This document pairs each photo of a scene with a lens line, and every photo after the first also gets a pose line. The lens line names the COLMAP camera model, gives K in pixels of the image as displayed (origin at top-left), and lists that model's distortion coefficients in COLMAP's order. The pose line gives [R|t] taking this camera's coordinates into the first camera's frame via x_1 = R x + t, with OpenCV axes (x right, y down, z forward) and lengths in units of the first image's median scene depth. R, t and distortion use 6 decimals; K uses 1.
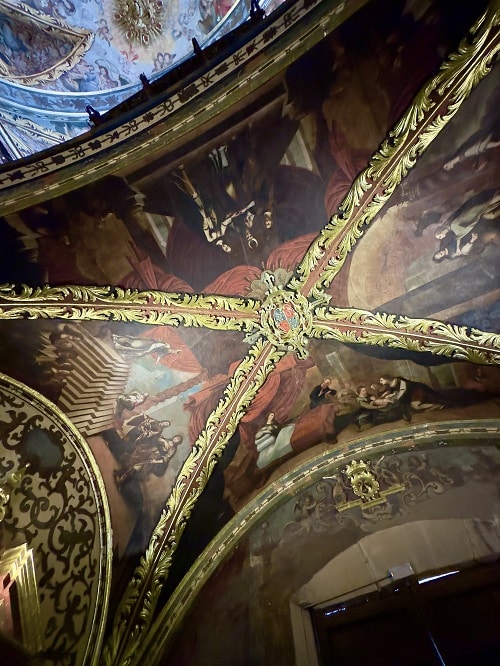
lens RADIAL K [[266.1, 0, 250.1], [0, 266.1, 334.5], [0, 0, 1]] dist [0.000927, -0.001134]
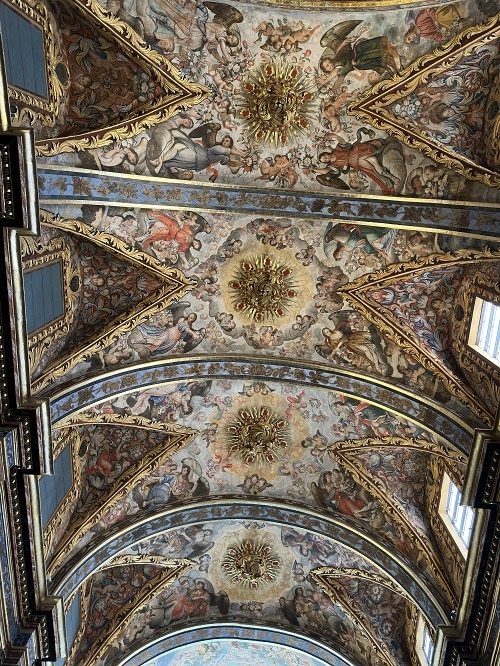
lens RADIAL K [[467.1, 0, 249.9], [0, 467.1, 335.9], [0, 0, 1]] dist [0.043991, -0.024054]
pose [[0.870536, 0.482987, 0.094290, -0.732199], [-0.476814, 0.875251, -0.081144, -1.363340], [-0.121719, 0.025680, 0.992232, -0.466930]]
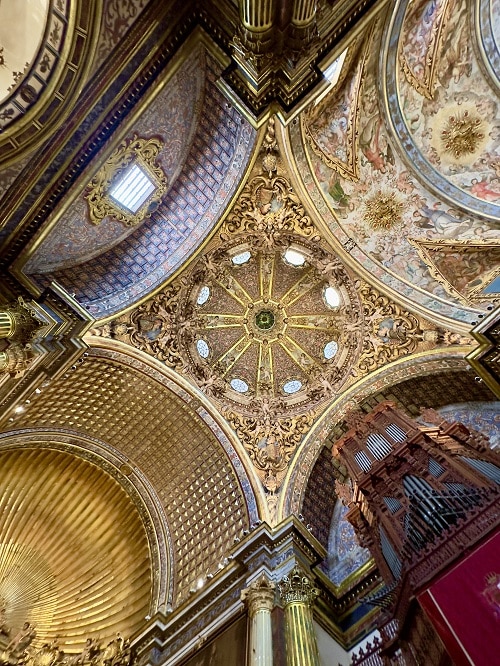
lens RADIAL K [[266.1, 0, 249.2], [0, 266.1, 334.0], [0, 0, 1]] dist [0.000927, -0.001134]
pose [[-0.319711, -0.941610, -0.105619, -1.060284], [0.882984, -0.255647, -0.393679, -2.230564], [0.343691, -0.219123, 0.913160, -0.795871]]
